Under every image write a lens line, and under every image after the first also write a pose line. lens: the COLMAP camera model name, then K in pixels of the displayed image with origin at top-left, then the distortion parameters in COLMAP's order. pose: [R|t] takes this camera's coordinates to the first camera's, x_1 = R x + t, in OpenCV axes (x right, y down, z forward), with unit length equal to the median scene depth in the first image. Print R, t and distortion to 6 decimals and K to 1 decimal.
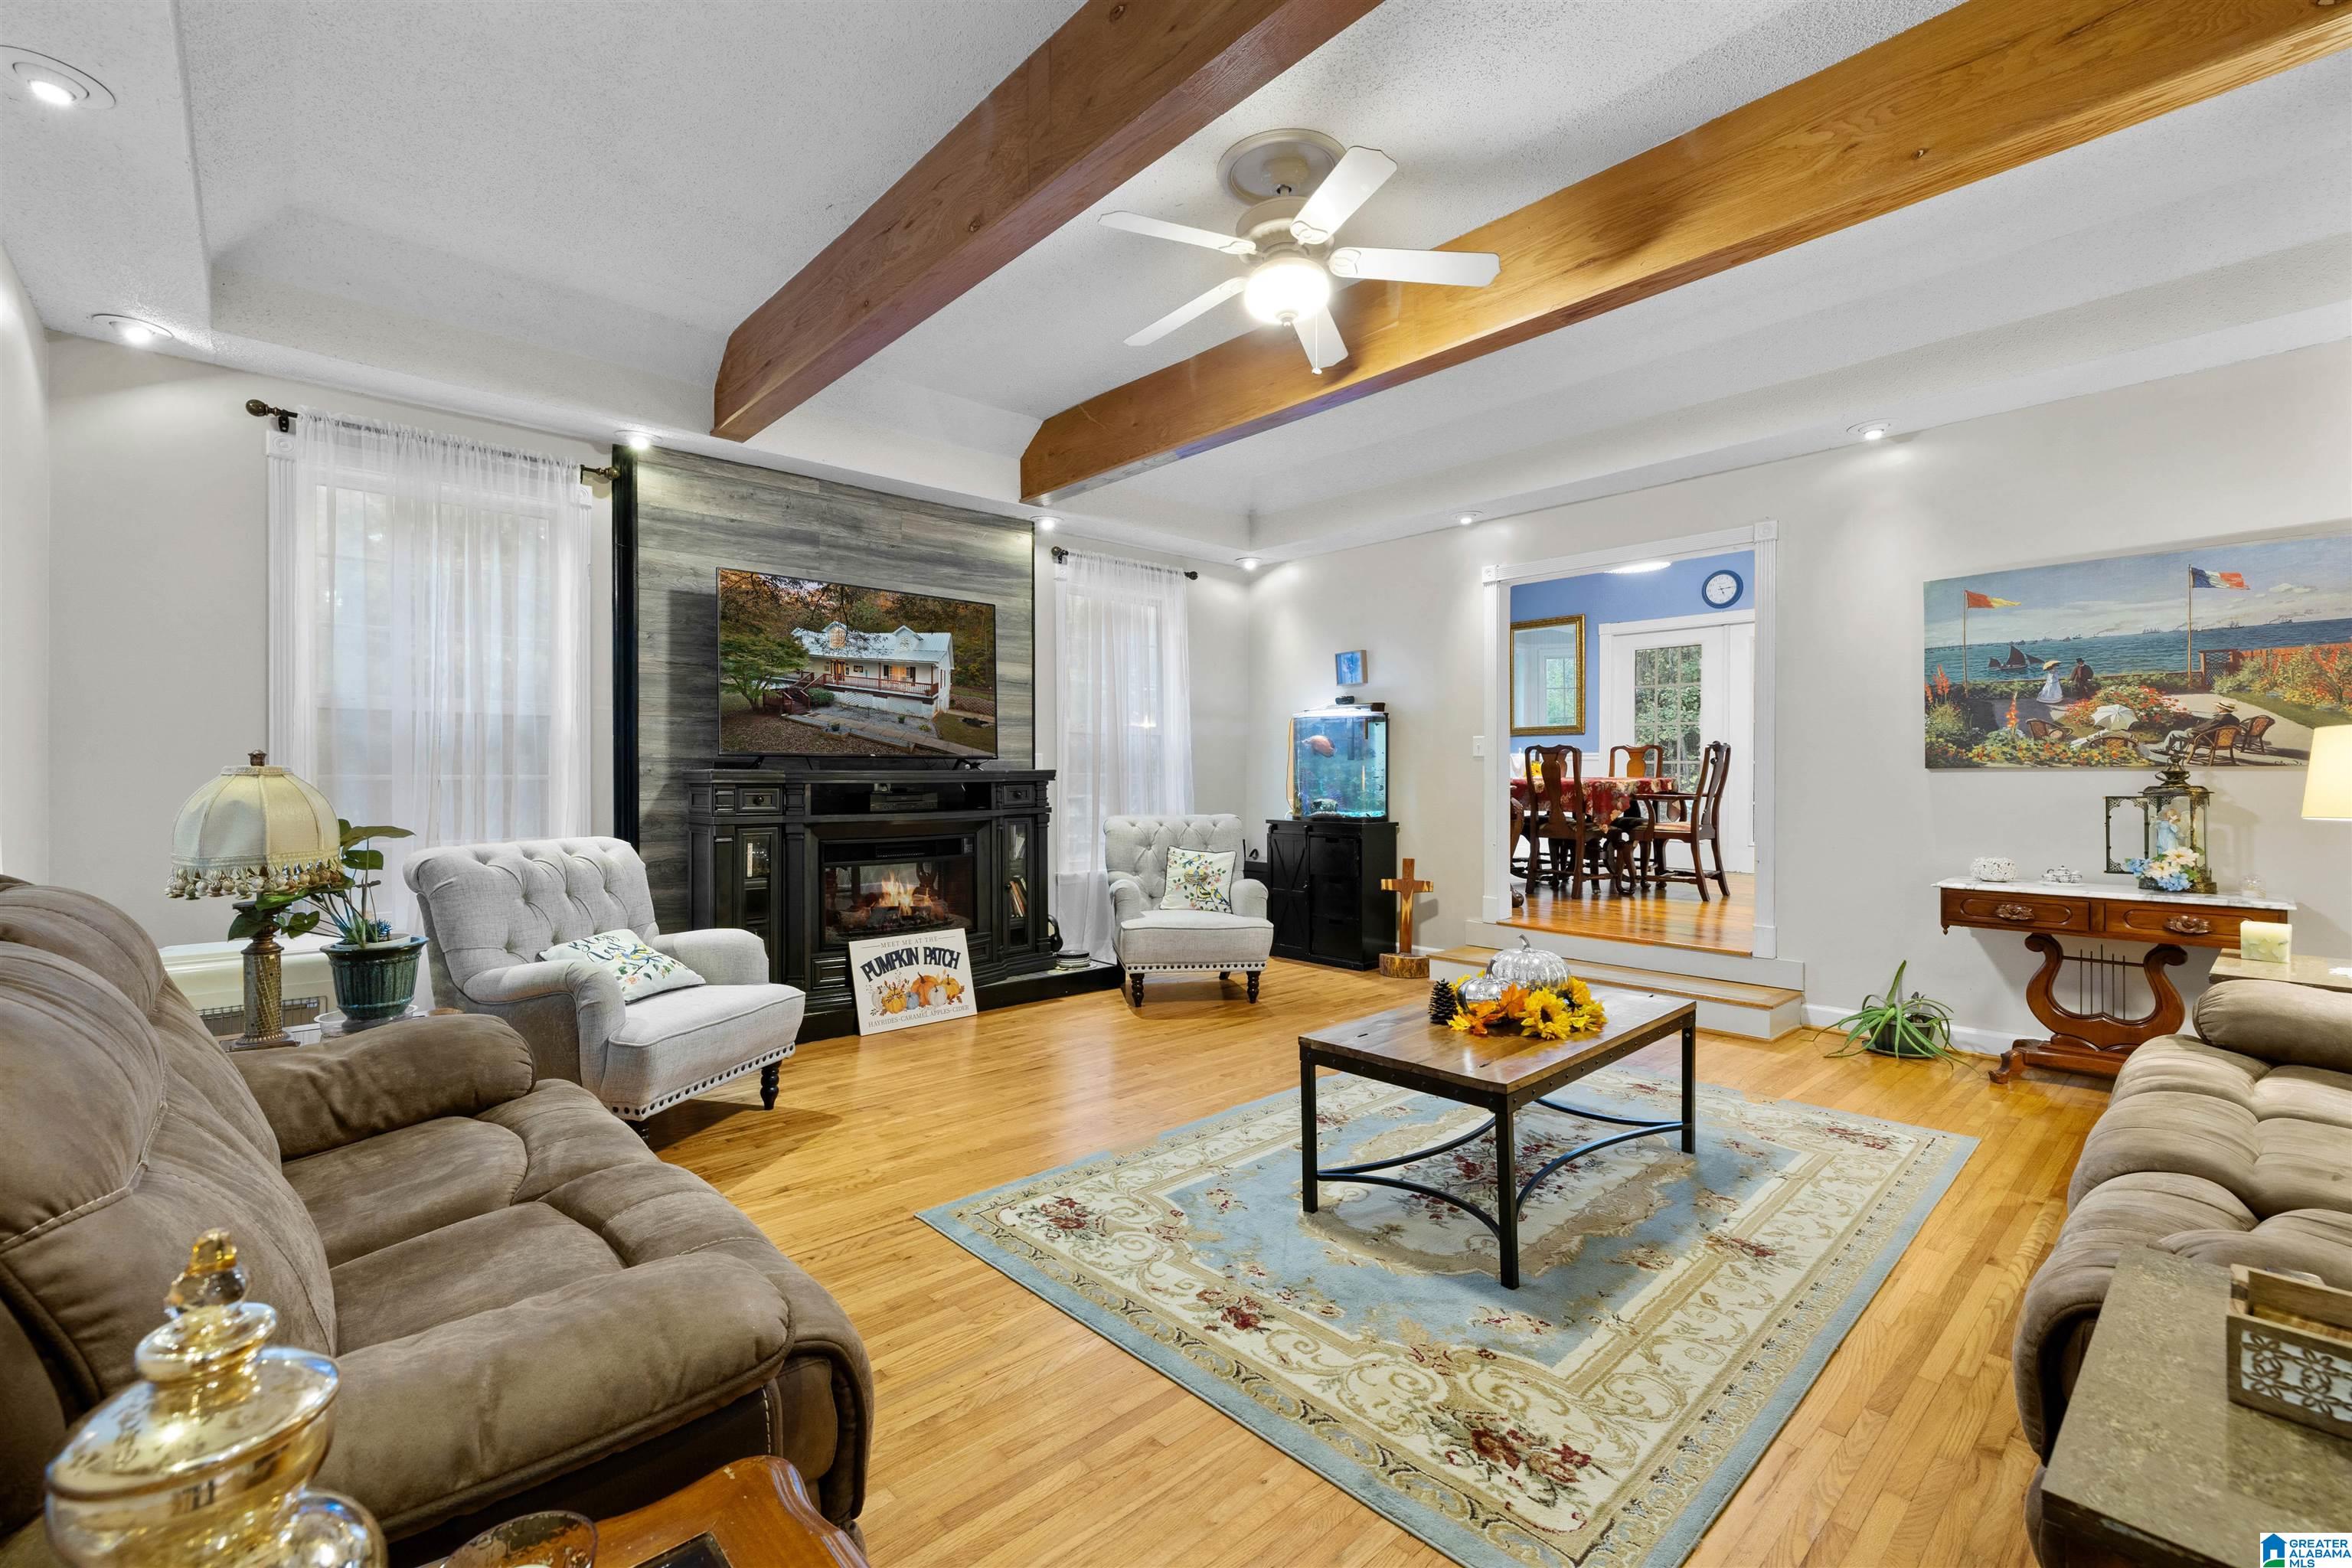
lens RADIAL K [[987.9, 0, 1176.0], [0, 987.9, 784.0], [0, 0, 1]] dist [0.001872, 0.000113]
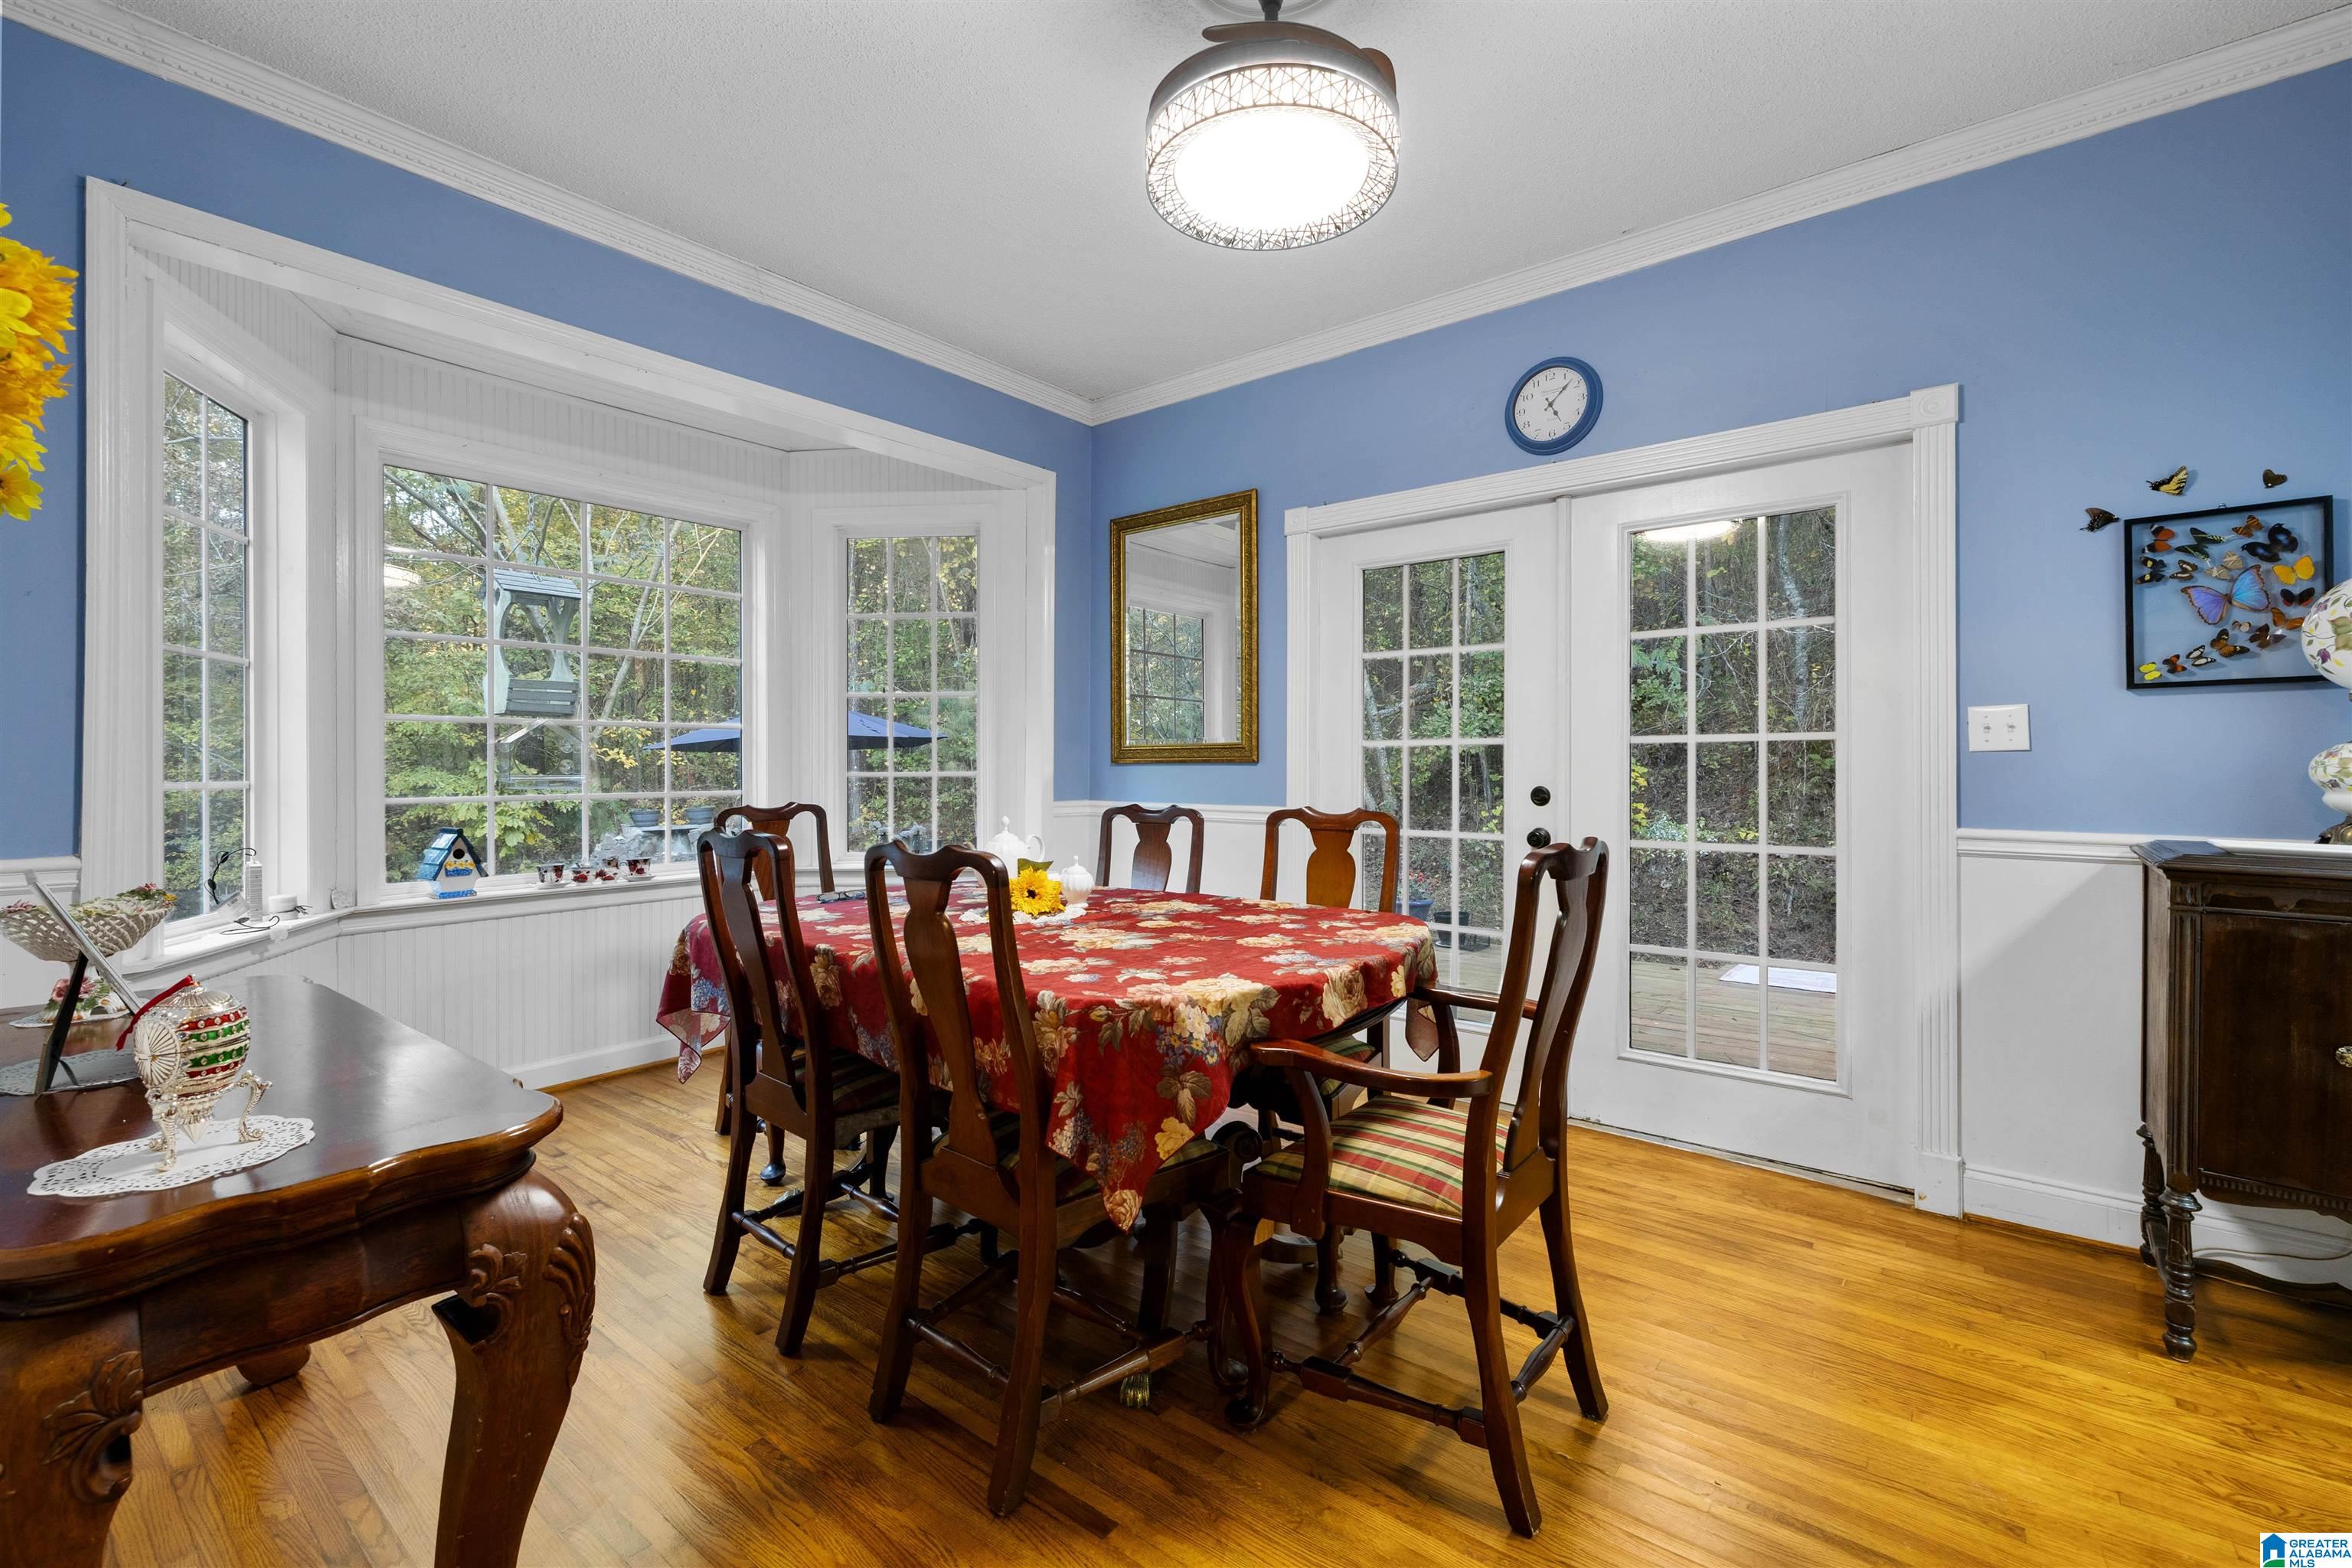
lens RADIAL K [[987.9, 0, 1176.0], [0, 987.9, 784.0], [0, 0, 1]] dist [0.001872, 0.000113]
pose [[0.986993, -0.005636, 0.160665, 0.350567], [0.005579, 0.999984, 0.000809, -0.047828], [-0.160667, 0.000098, 0.987009, 0.655623]]
